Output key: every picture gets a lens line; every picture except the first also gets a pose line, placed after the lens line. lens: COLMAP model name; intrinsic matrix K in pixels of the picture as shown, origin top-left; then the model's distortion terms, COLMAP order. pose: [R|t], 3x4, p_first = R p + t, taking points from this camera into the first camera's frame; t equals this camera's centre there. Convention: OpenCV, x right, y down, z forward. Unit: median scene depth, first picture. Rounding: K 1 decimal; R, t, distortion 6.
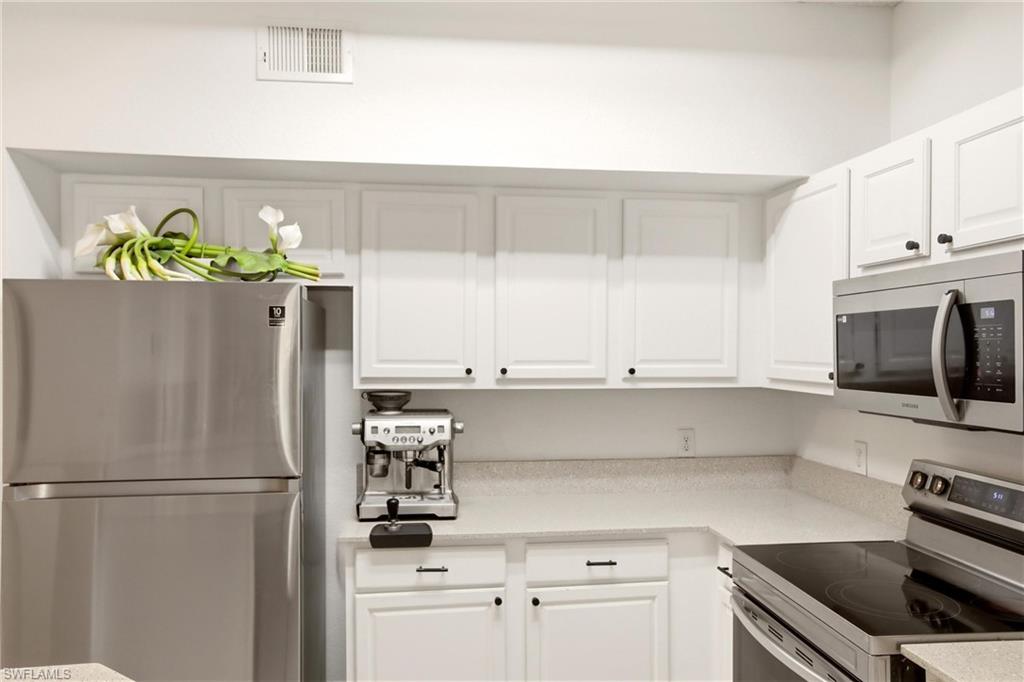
lens RADIAL K [[778.9, 0, 519.6], [0, 778.9, 349.1], [0, 0, 1]] dist [-0.002359, 0.002851]
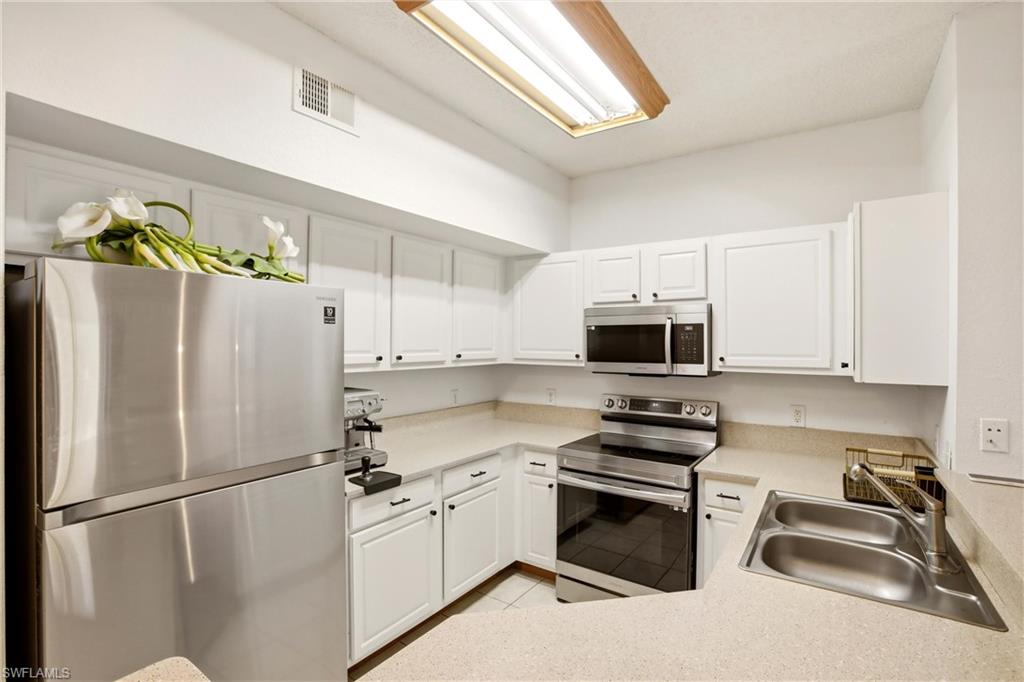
lens RADIAL K [[484.6, 0, 520.1], [0, 484.6, 335.4], [0, 0, 1]] dist [-0.032764, 0.010332]
pose [[0.667649, 0.010319, 0.744405, -0.588605], [-0.000863, 0.999914, -0.013088, -0.001677], [-0.744476, 0.008096, 0.667600, 0.255227]]
